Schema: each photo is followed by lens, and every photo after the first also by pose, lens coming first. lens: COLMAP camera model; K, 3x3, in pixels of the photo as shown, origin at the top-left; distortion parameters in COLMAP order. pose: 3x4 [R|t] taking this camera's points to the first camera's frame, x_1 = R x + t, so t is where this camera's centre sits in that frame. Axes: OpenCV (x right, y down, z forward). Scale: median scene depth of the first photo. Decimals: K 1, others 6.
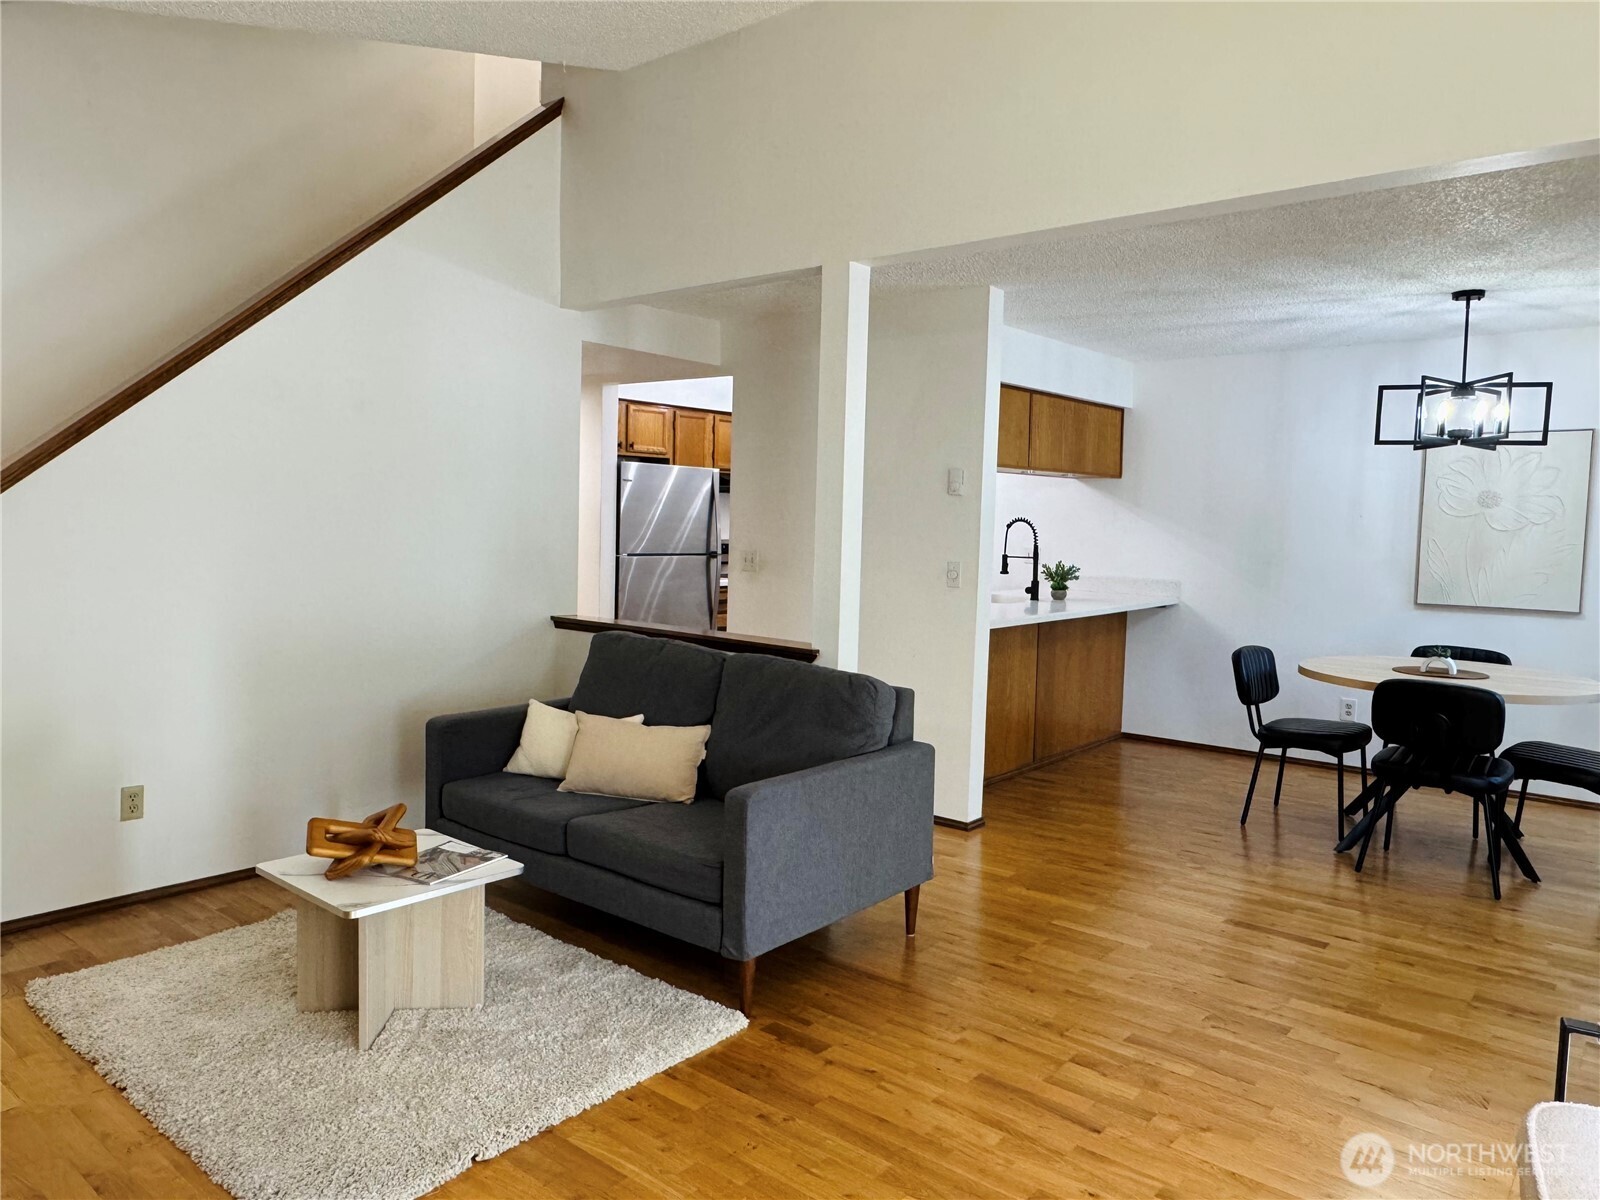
lens RADIAL K [[1095.2, 0, 795.1], [0, 1095.2, 598.0], [0, 0, 1]] dist [-0.004159, 0.000788]
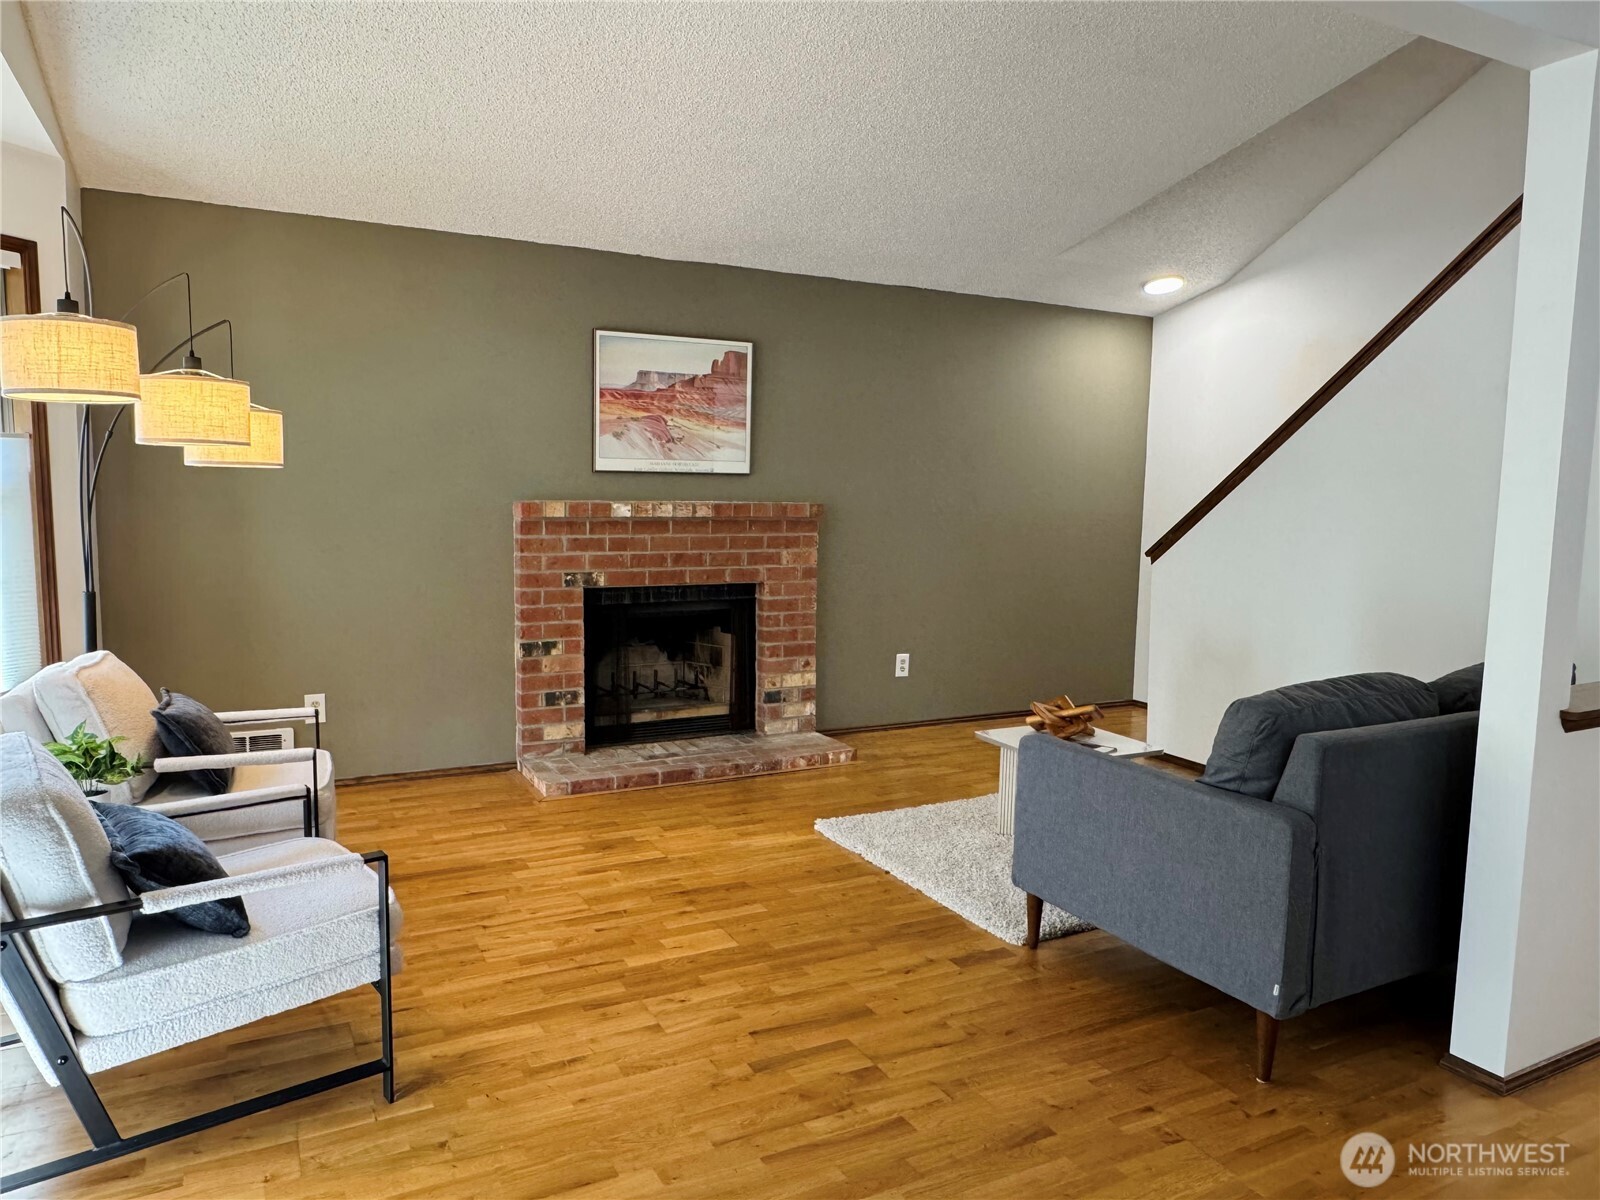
lens RADIAL K [[1095.2, 0, 795.1], [0, 1095.2, 598.0], [0, 0, 1]] dist [-0.004159, 0.000788]
pose [[-0.383590, 0.065477, -0.921179, 0.650540], [-0.092384, 0.989759, 0.108822, -0.036739], [0.918871, 0.126845, -0.373613, 0.728493]]
